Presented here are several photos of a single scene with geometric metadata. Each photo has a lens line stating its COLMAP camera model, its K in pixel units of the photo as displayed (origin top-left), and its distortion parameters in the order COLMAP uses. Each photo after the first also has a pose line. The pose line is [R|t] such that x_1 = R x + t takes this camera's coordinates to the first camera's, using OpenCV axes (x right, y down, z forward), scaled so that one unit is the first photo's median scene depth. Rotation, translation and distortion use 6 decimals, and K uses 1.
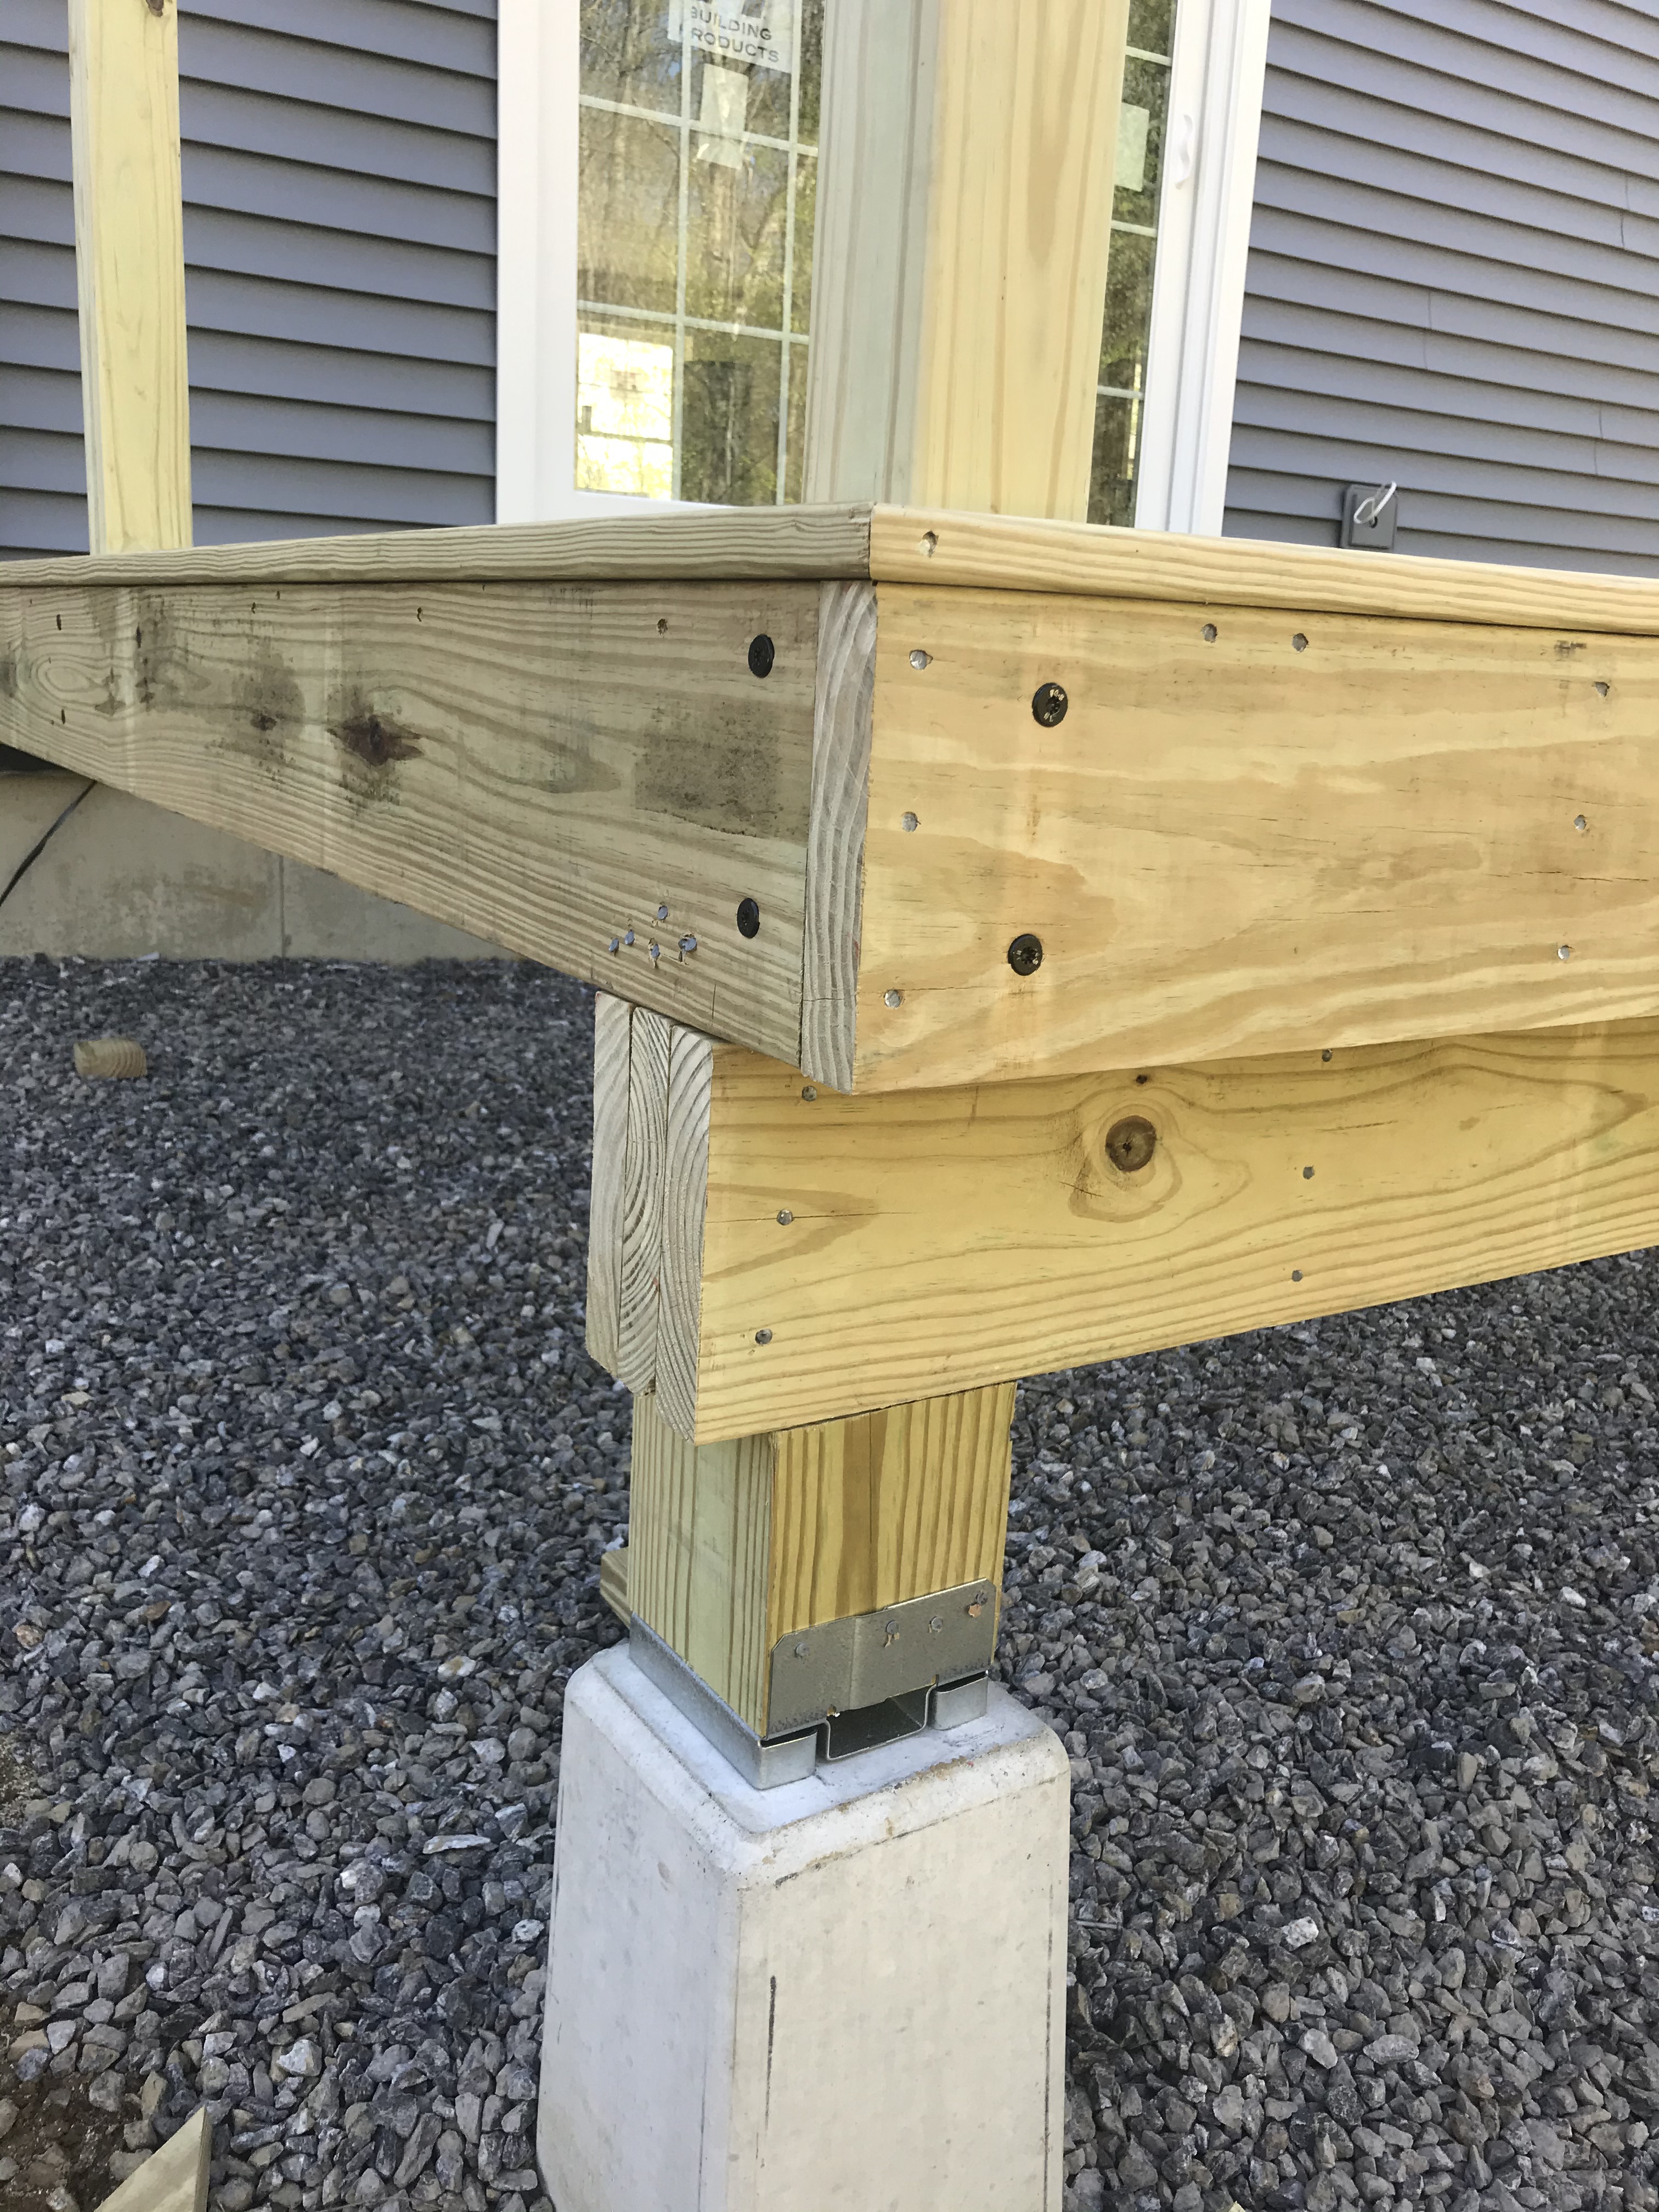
lens RADIAL K [[1837.6, 0, 827.1], [0, 1837.6, 1103.2], [0, 0, 1]] dist [-0.002688, 0.016597]
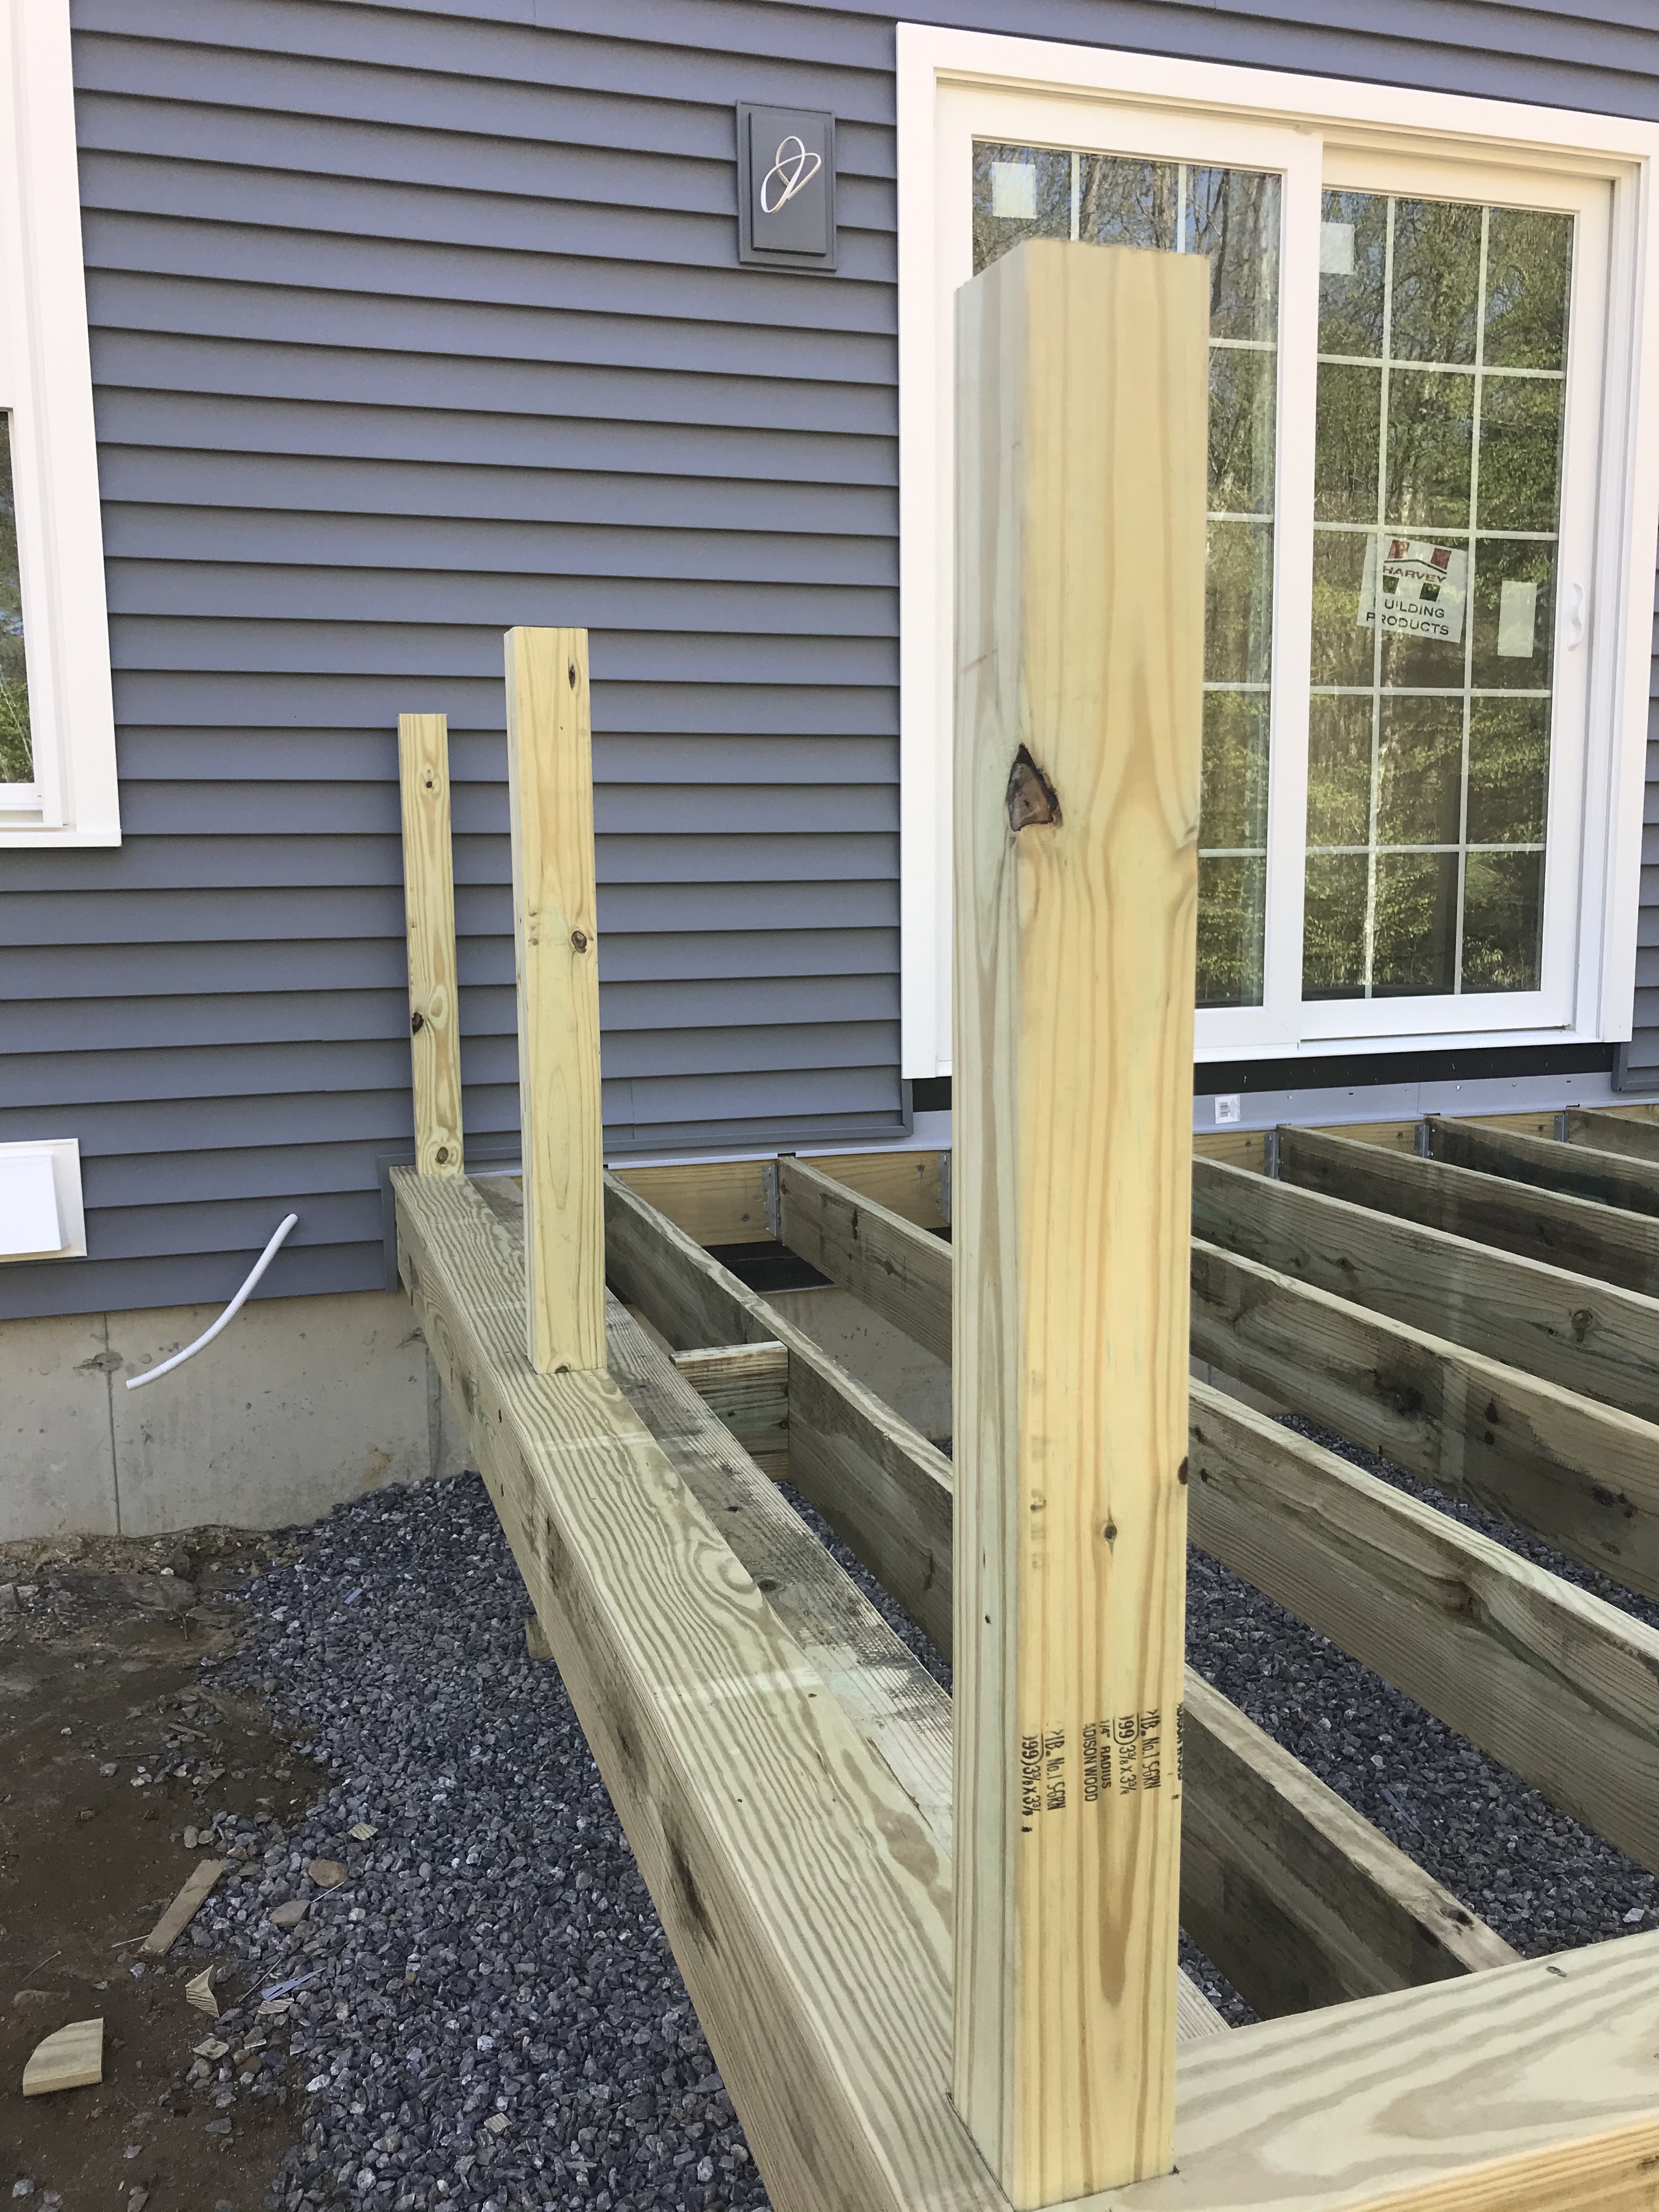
lens RADIAL K [[1837.6, 0, 831.1], [0, 1837.6, 1109.4], [0, 0, 1]] dist [-0.002688, 0.016597]
pose [[0.969124, -0.026205, -0.245176, 0.092946], [-0.001630, 0.993634, -0.112645, -0.330435], [0.246567, 0.109567, 0.962912, -0.129152]]
